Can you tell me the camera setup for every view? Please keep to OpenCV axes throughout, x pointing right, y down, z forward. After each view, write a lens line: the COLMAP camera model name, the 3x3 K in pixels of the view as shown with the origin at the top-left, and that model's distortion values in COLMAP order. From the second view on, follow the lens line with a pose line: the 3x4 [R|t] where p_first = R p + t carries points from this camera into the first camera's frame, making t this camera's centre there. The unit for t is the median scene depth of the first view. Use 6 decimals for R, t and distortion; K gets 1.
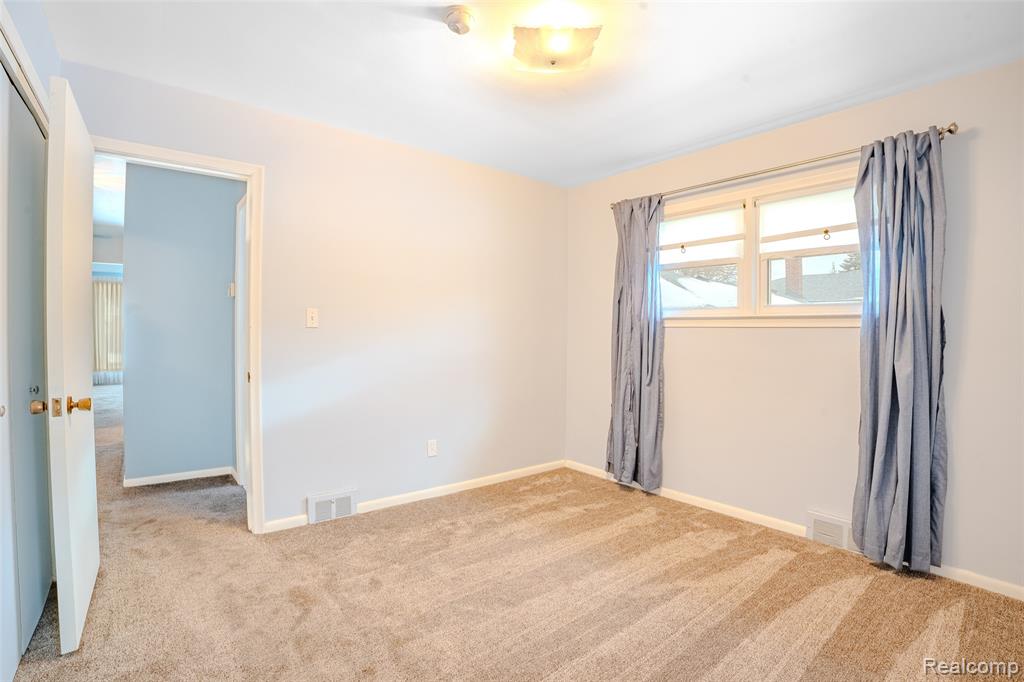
lens RADIAL K [[481.6, 0, 512.0], [0, 481.6, 341.0], [0, 0, 1]] dist [-0.099910, 0.022881]
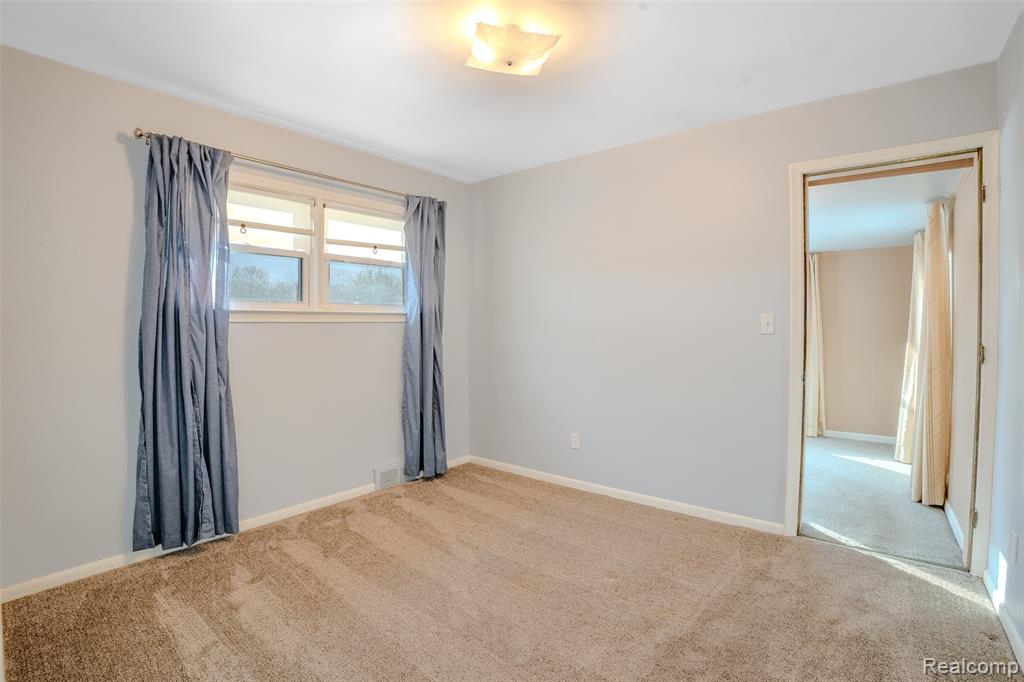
lens RADIAL K [[481.6, 0, 512.0], [0, 481.6, 341.0], [0, 0, 1]] dist [-0.099910, 0.022881]
pose [[-0.211406, -0.040450, 0.976561, -0.627486], [0.022658, 0.998672, 0.046270, -0.027538], [-0.977136, 0.031908, -0.210208, 0.825365]]
